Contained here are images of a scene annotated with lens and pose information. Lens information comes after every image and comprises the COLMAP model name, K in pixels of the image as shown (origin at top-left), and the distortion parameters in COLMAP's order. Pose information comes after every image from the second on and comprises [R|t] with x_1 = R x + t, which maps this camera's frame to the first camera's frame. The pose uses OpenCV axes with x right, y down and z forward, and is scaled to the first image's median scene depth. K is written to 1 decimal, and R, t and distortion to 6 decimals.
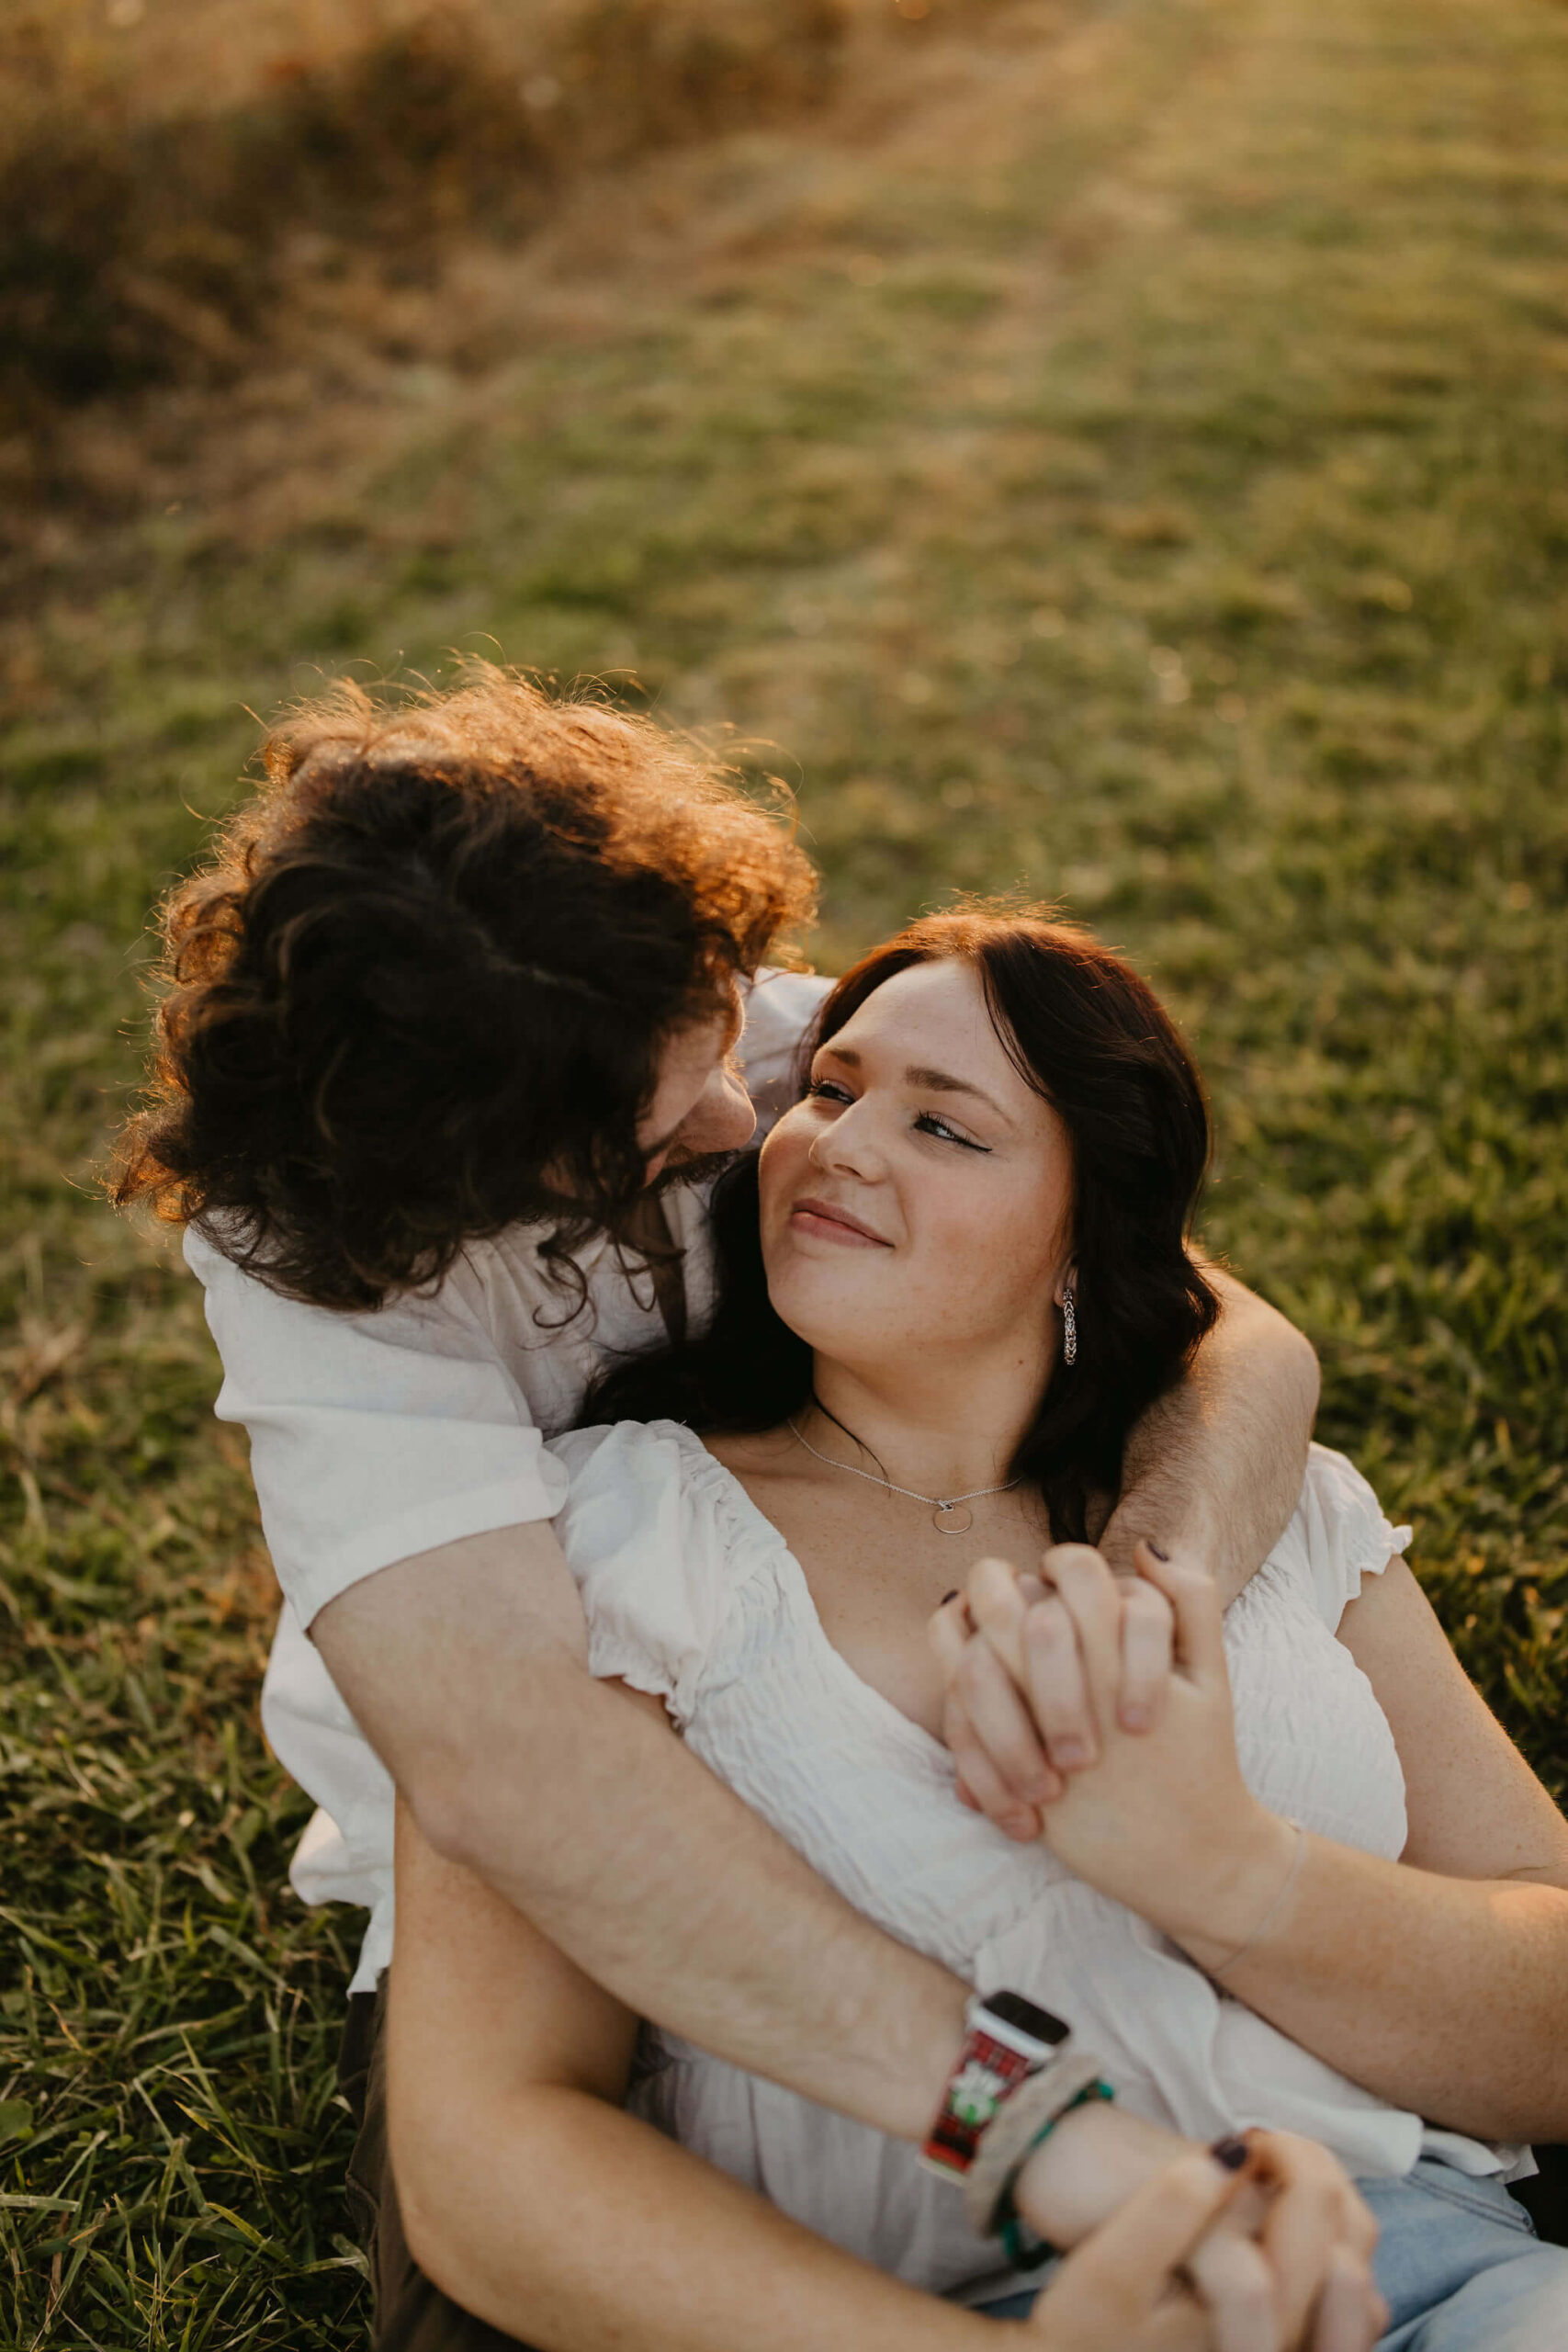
lens RADIAL K [[2228.2, 0, 800.1], [0, 2228.2, 1182.6], [0, 0, 1]] dist [-0.006714, 0.000000]
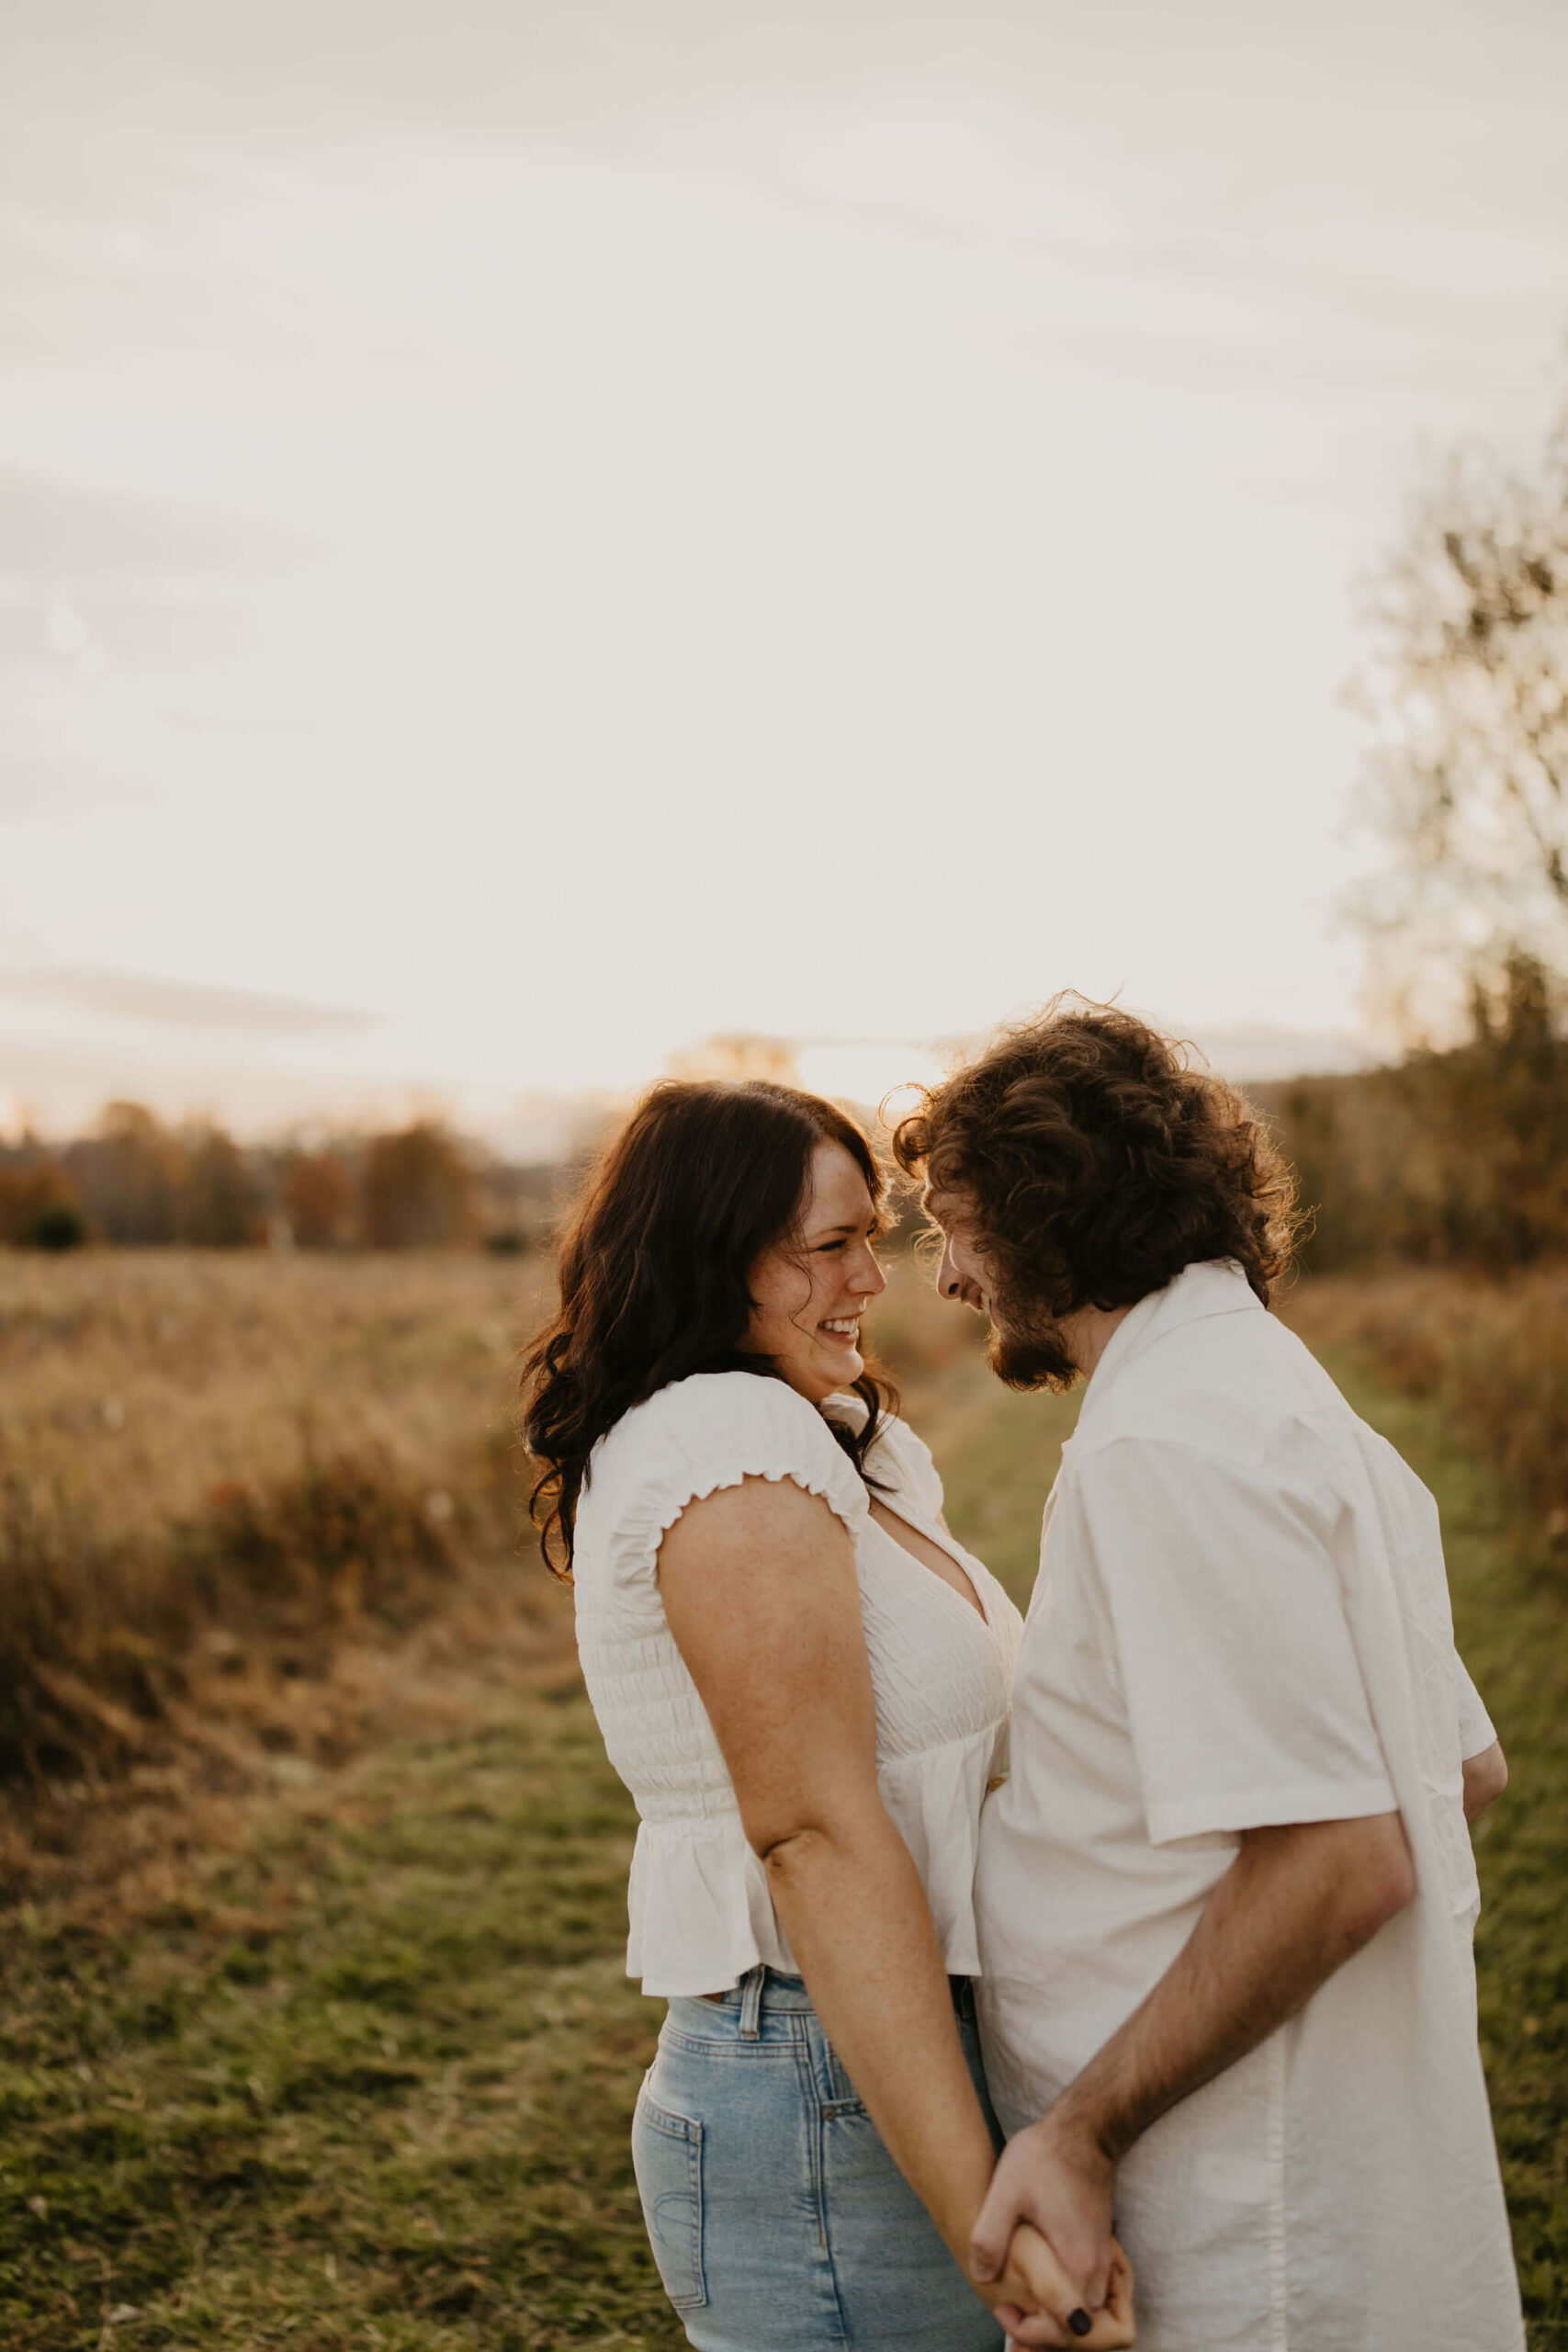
lens RADIAL K [[2228.2, 0, 772.1], [0, 2228.2, 1191.8], [0, 0, 1]] dist [-0.006714, 0.000000]
pose [[0.999705, 0.022873, 0.008207, 0.077513], [-0.015141, 0.850446, -0.525845, -0.003678], [-0.019007, 0.525565, 0.850541, -0.188136]]
